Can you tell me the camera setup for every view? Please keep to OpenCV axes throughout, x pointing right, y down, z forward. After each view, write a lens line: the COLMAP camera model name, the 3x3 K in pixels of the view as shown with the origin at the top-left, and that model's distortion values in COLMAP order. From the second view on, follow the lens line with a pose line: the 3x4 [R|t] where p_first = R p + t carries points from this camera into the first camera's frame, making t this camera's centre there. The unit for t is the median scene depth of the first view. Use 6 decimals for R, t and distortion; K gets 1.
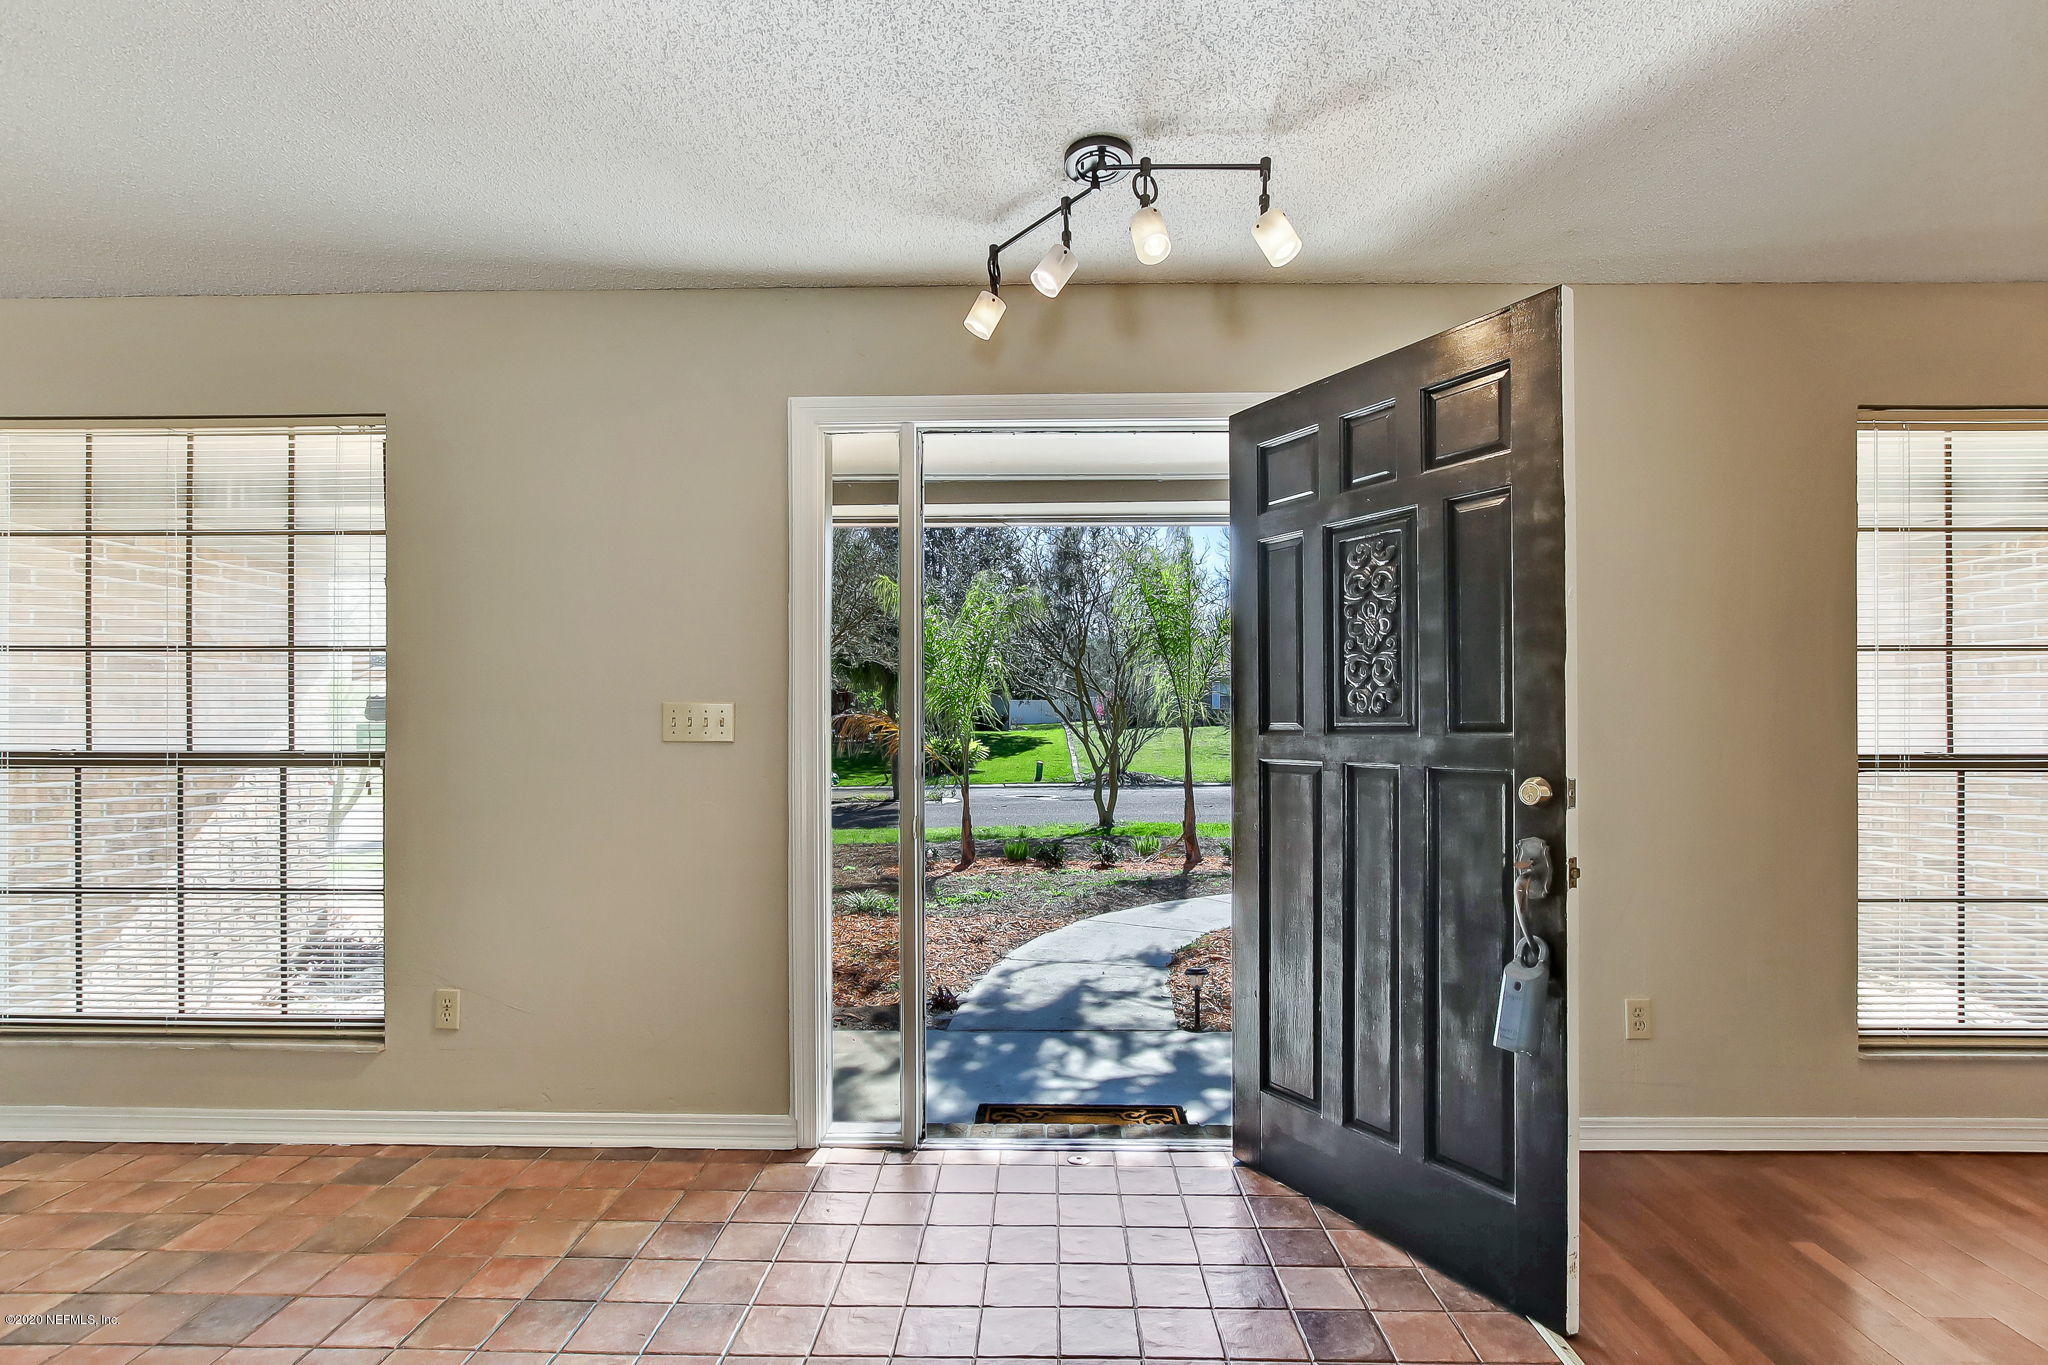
lens RADIAL K [[946.6, 0, 1033.4], [0, 946.6, 698.9], [0, 0, 1]] dist [-0.017083, 0.005405]
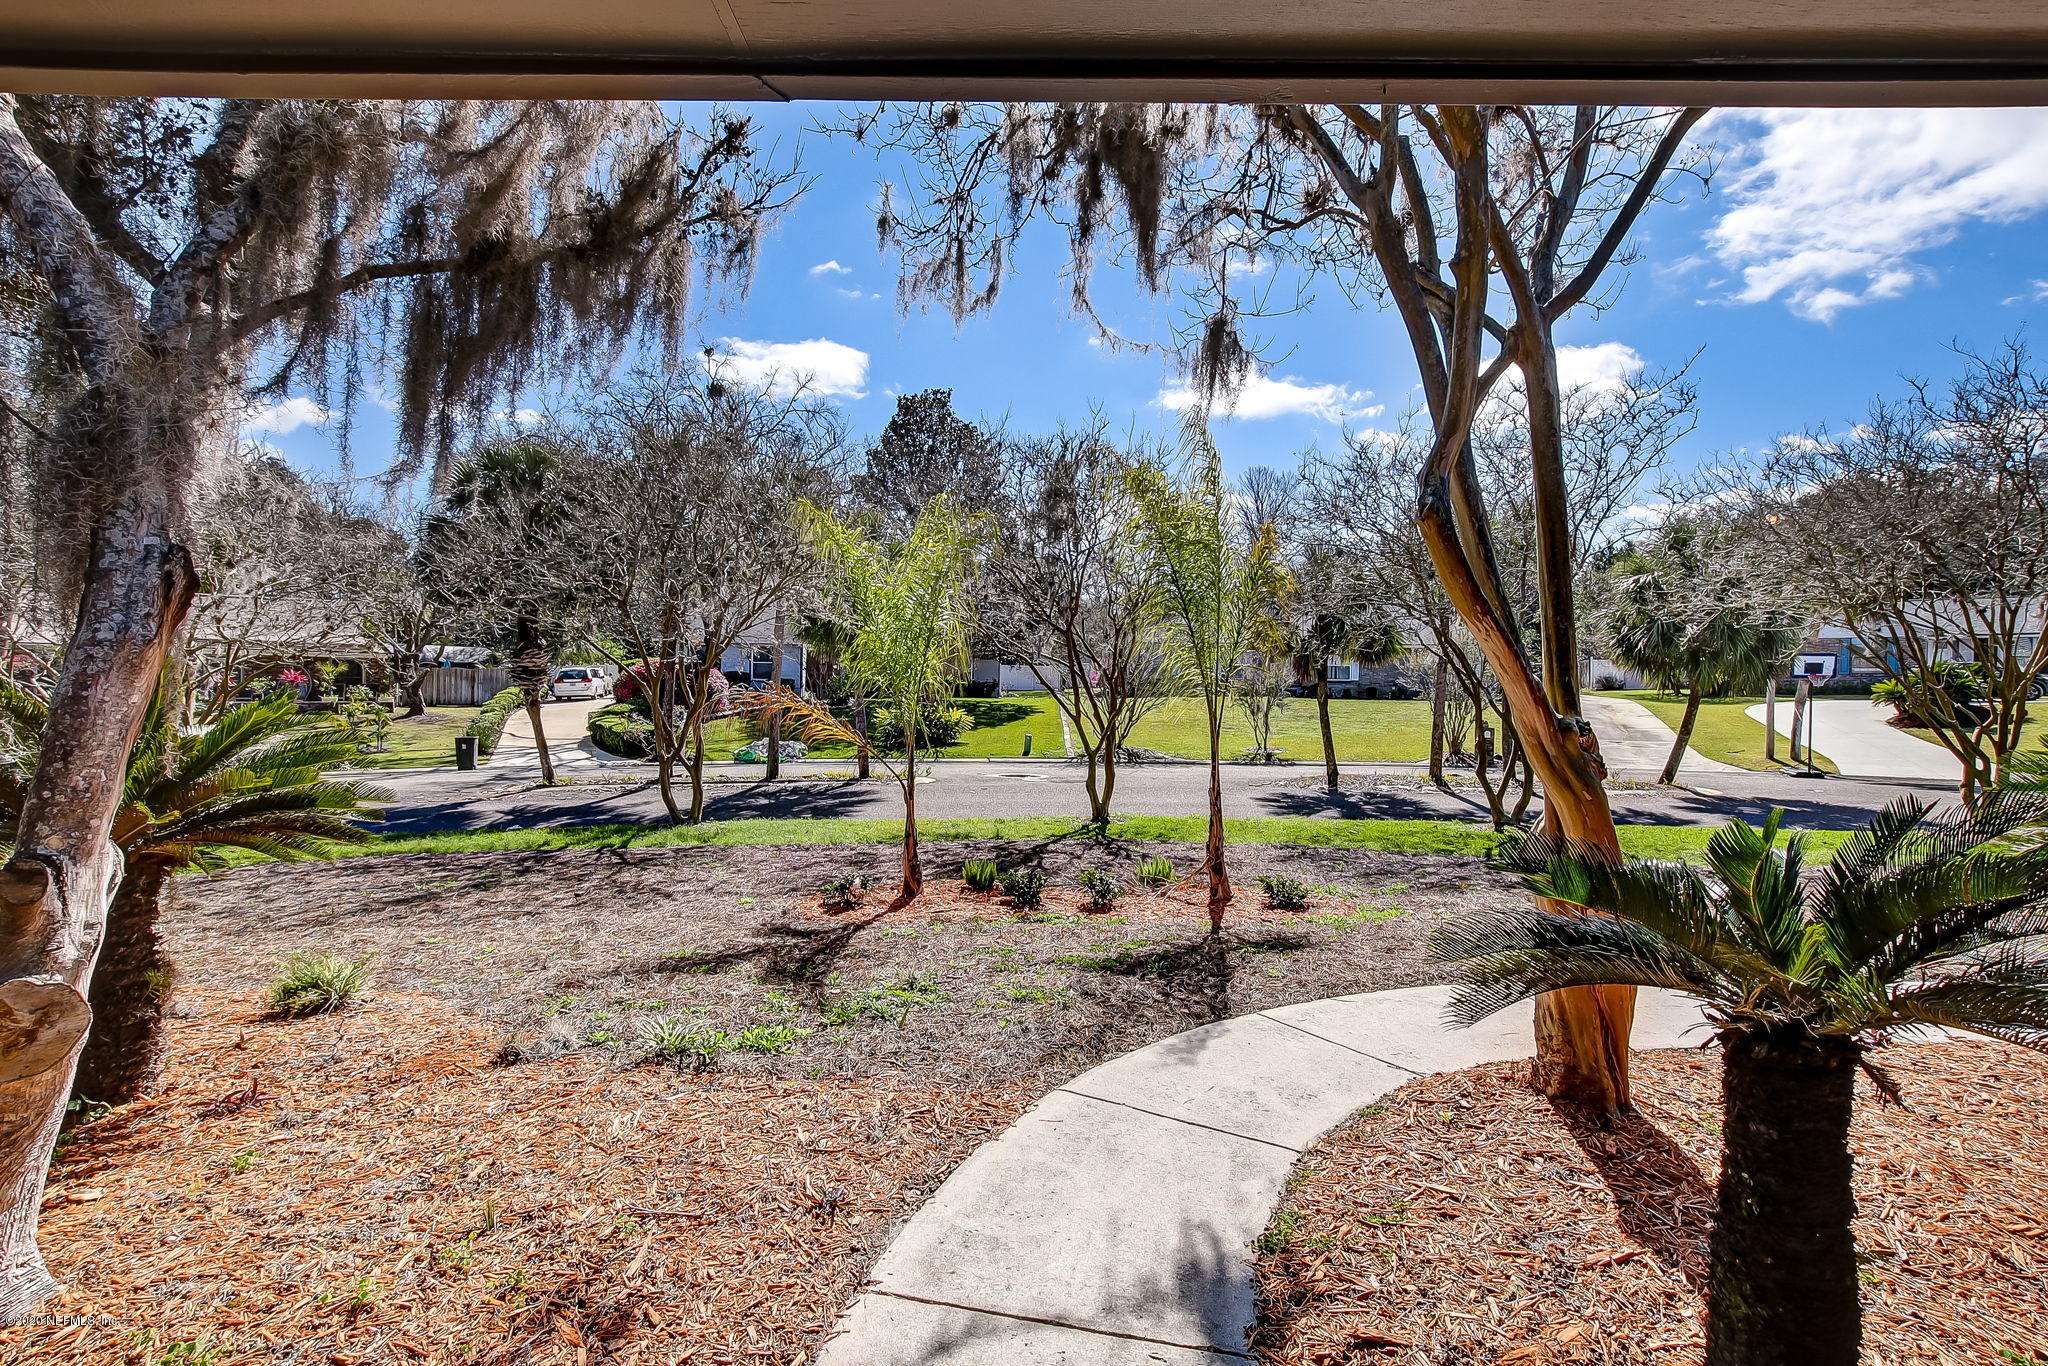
lens RADIAL K [[946.6, 0, 1034.8], [0, 946.6, 678.0], [0, 0, 1]] dist [-0.017083, 0.005405]
pose [[0.999895, 0.012633, 0.007099, 0.011479], [-0.012739, 0.999805, 0.015117, -0.003602], [-0.006907, -0.015206, 0.999861, 0.165092]]
